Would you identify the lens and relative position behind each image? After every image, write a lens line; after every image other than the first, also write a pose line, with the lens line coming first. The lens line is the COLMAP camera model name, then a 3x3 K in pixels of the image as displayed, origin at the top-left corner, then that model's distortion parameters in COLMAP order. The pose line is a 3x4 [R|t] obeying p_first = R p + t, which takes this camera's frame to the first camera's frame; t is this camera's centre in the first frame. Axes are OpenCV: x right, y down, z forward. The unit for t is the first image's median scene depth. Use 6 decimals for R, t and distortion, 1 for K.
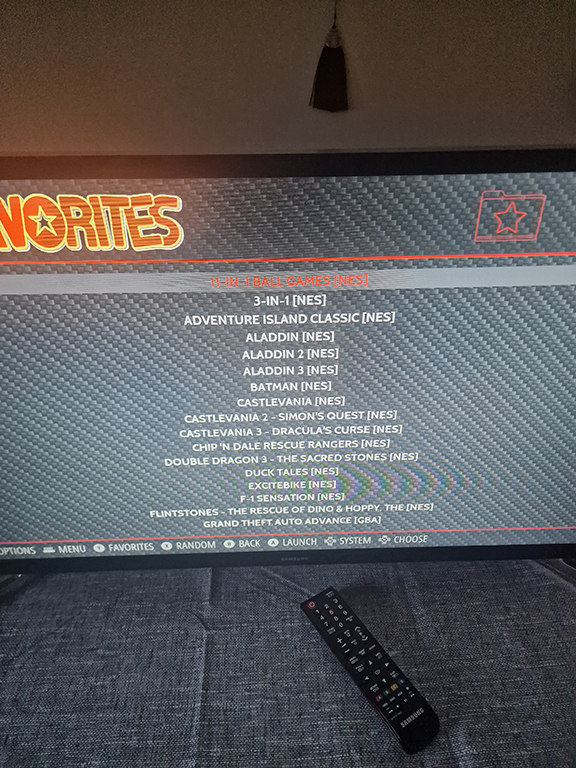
lens RADIAL K [[511.8, 0, 284.1], [0, 511.8, 381.4], [0, 0, 1]] dist [0.052395, -0.043221]
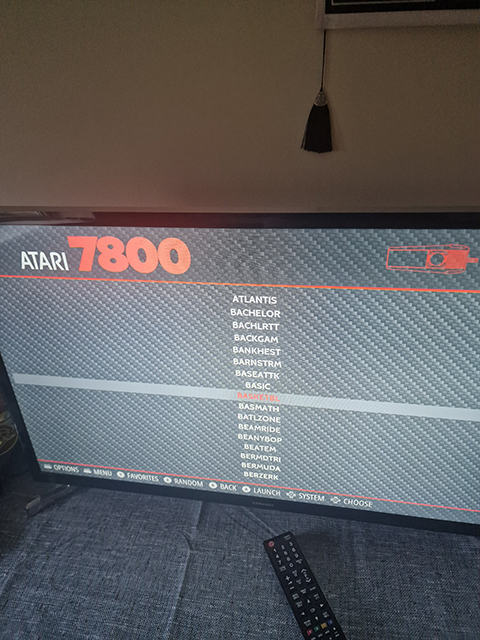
lens RADIAL K [[426.5, 0, 243.7], [0, 426.5, 309.9], [0, 0, 1]] dist [0.052395, -0.043221]
pose [[0.978377, 0.064323, -0.196576, 0.156927], [-0.068794, 0.997503, -0.015997, -0.116758], [0.195056, 0.029174, 0.980358, -0.065704]]
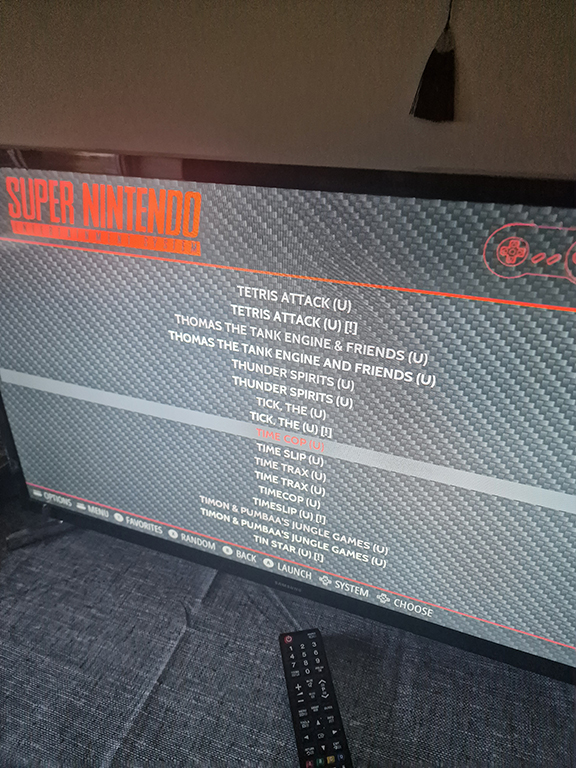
lens RADIAL K [[511.8, 0, 300.9], [0, 511.8, 386.1], [0, 0, 1]] dist [0.052395, -0.043221]
pose [[0.928171, 0.201458, -0.312911, 0.275565], [-0.201968, 0.978897, 0.031146, -0.054944], [0.312582, 0.034289, 0.949272, 0.091255]]
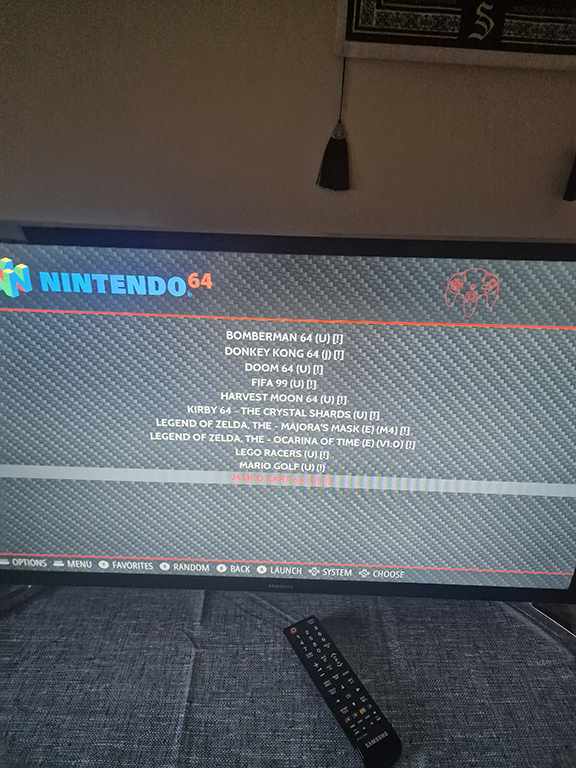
lens RADIAL K [[511.8, 0, 289.5], [0, 511.8, 376.9], [0, 0, 1]] dist [0.052395, -0.043221]
pose [[0.998302, 0.052844, -0.024505, 0.043265], [-0.054711, 0.995039, -0.083091, -0.005671], [0.019993, 0.084291, 0.996241, -0.124518]]
